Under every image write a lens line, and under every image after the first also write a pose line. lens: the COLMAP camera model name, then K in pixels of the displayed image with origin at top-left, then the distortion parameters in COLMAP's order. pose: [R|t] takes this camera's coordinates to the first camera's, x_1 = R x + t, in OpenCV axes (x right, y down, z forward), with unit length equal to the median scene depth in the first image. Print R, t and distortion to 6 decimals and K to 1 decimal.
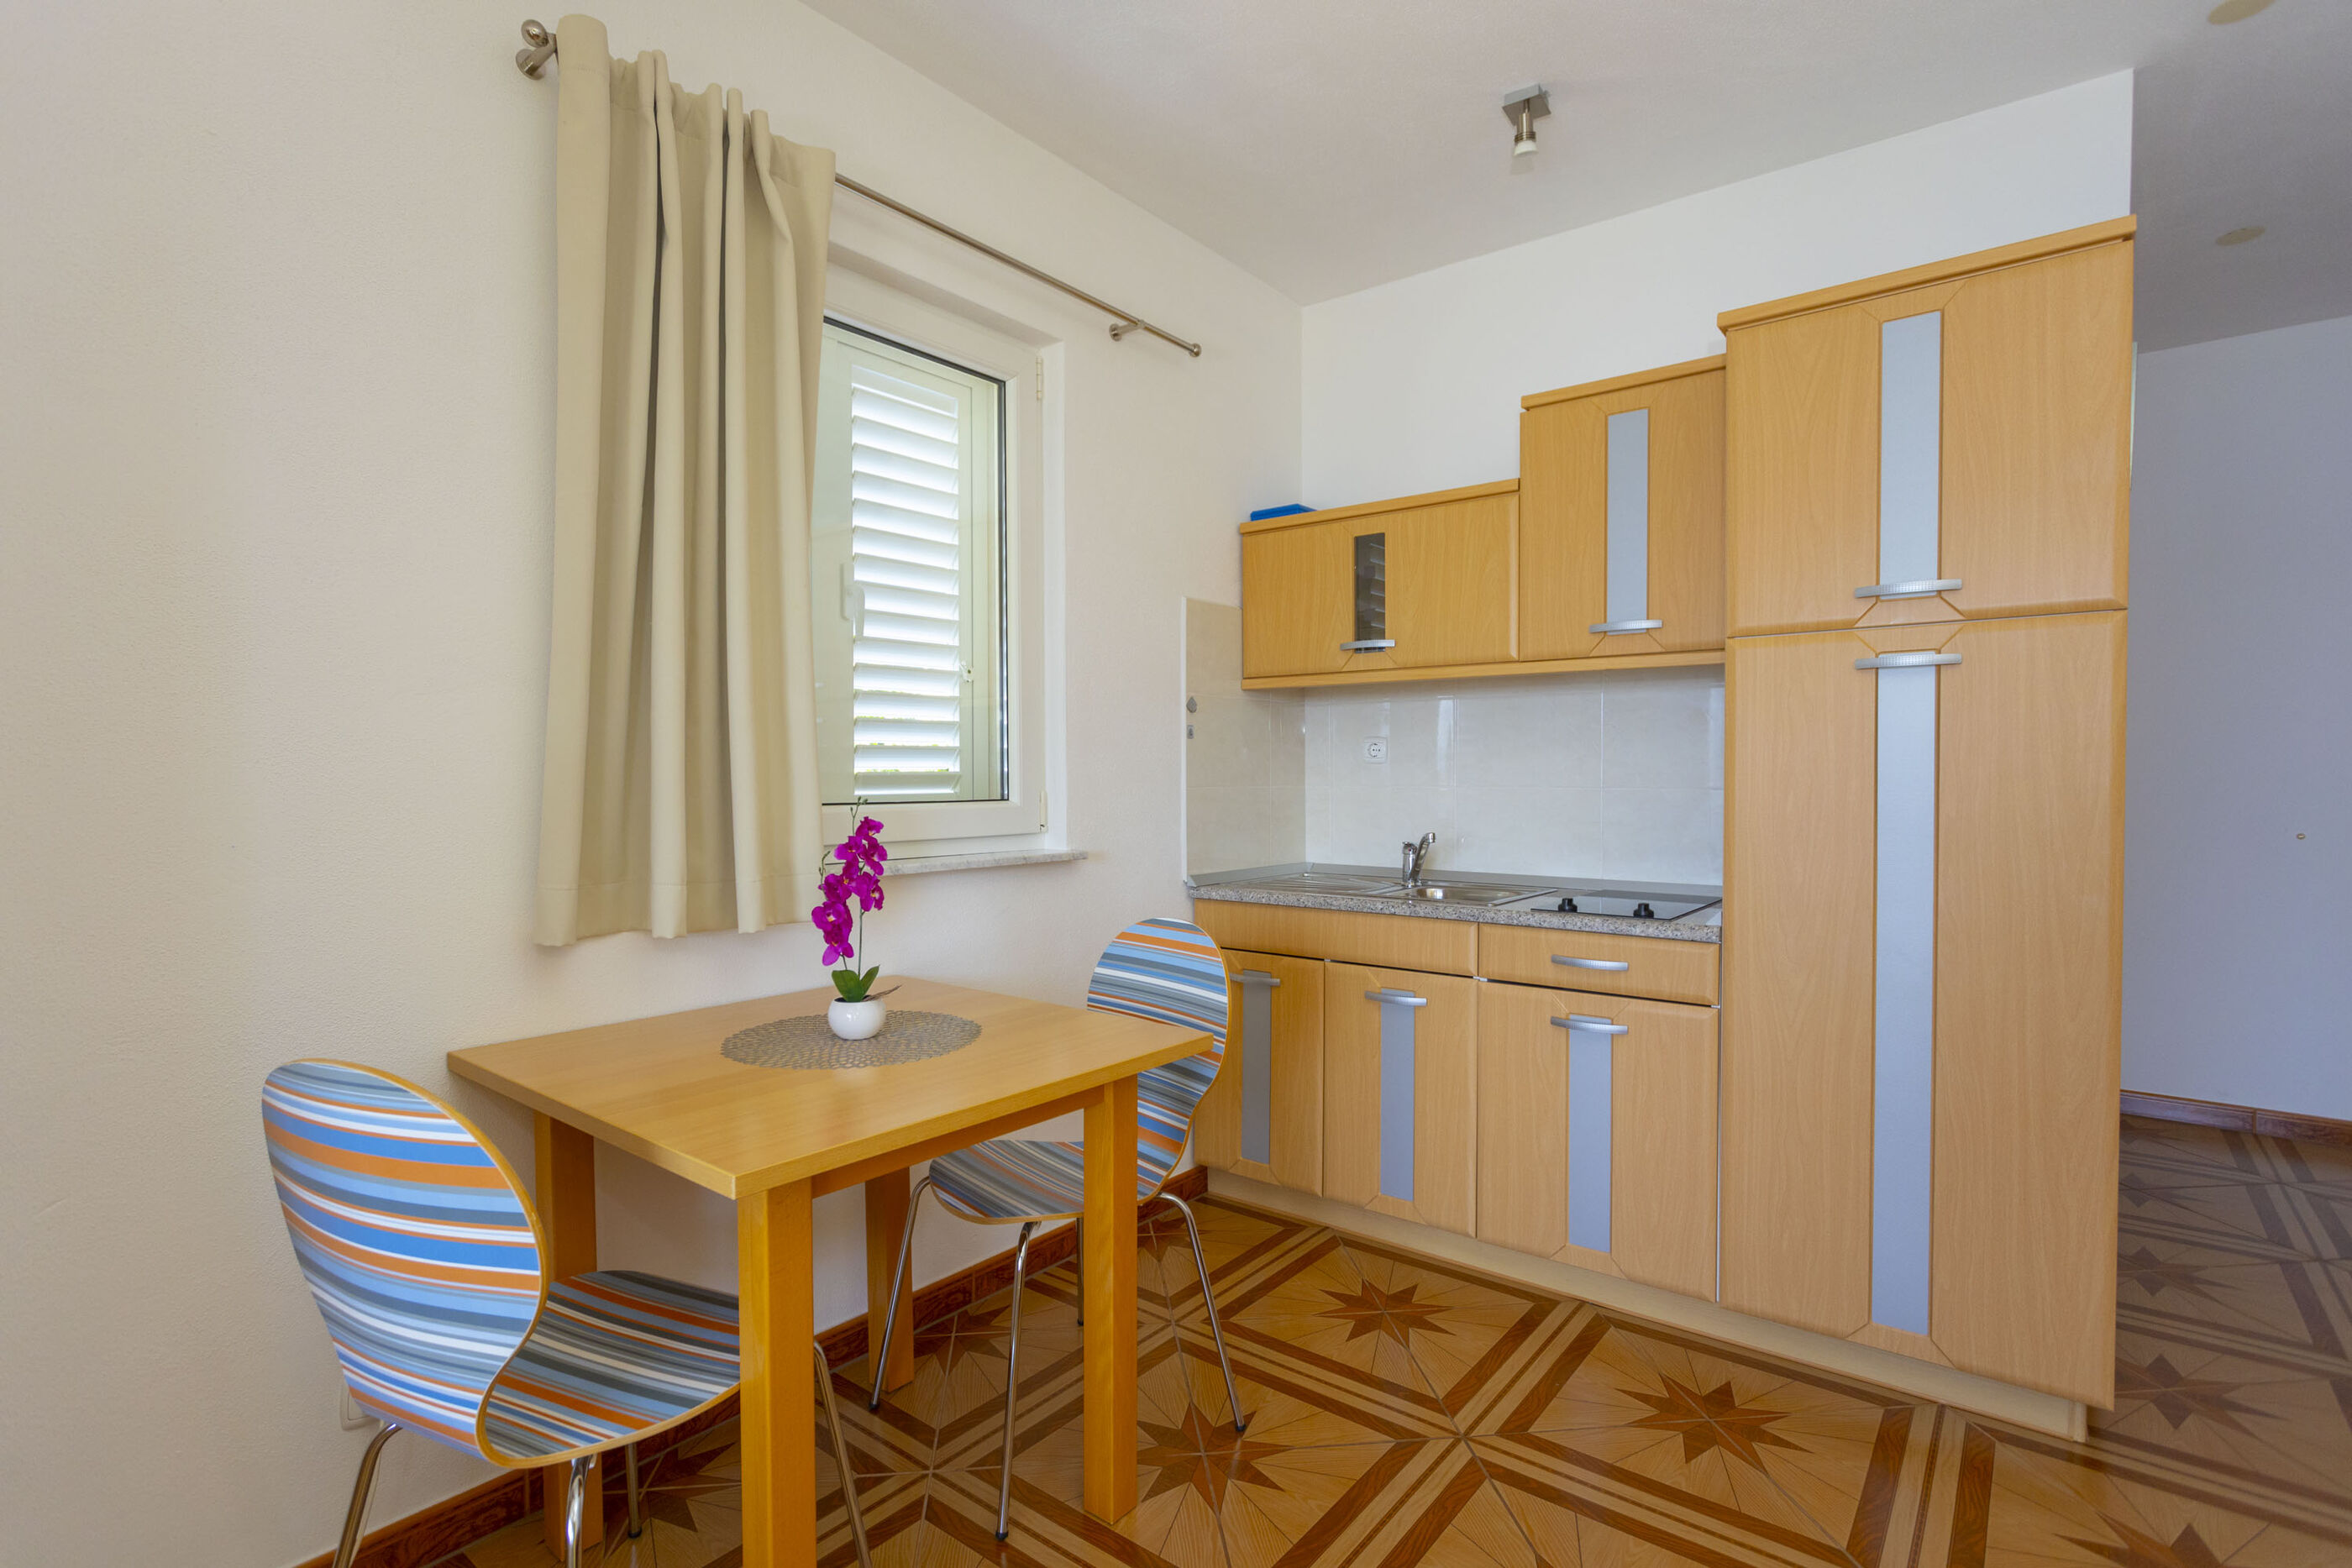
lens RADIAL K [[1136.2, 0, 1140.9], [0, 1136.2, 797.5], [0, 0, 1]] dist [-0.006553, 0.003455]
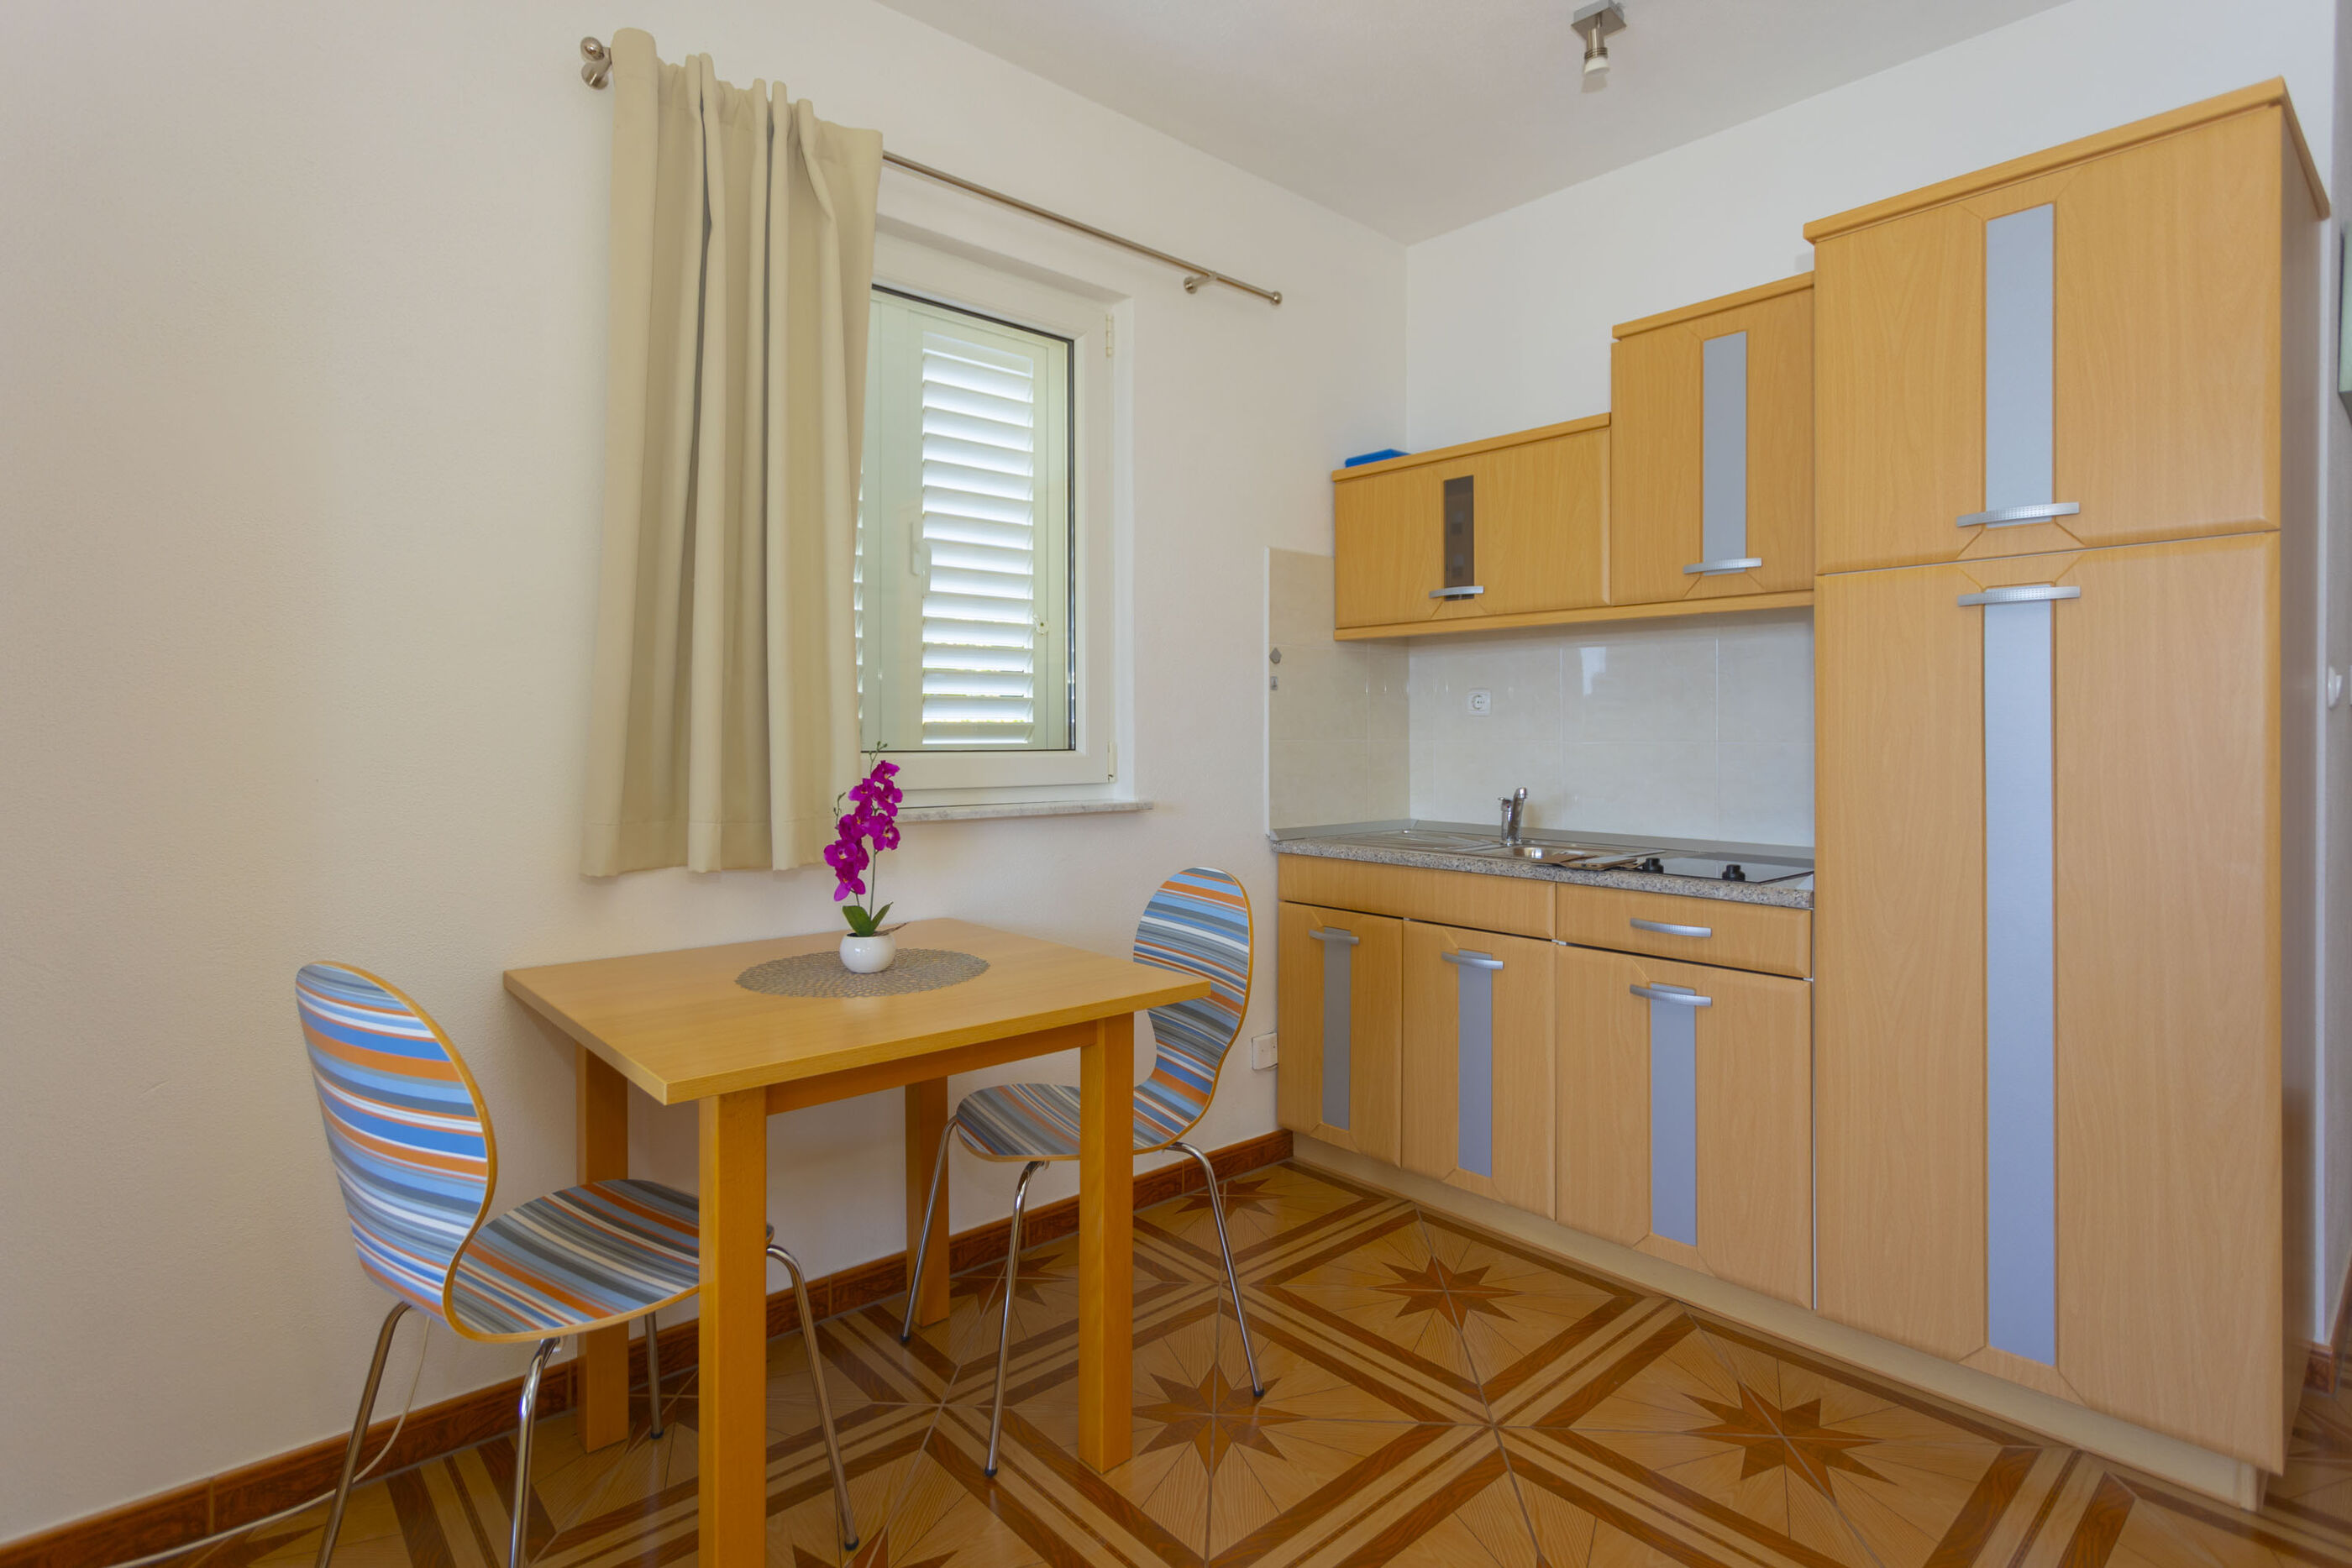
lens RADIAL K [[1165.3, 0, 1152.9], [0, 1165.3, 732.2], [0, 0, 1]] dist [0.007683, 0.000370]
pose [[0.986230, 0.002835, -0.165353, 0.151651], [-0.006672, 0.999721, -0.022654, 0.011352], [0.165243, 0.023445, 0.985974, -0.015298]]
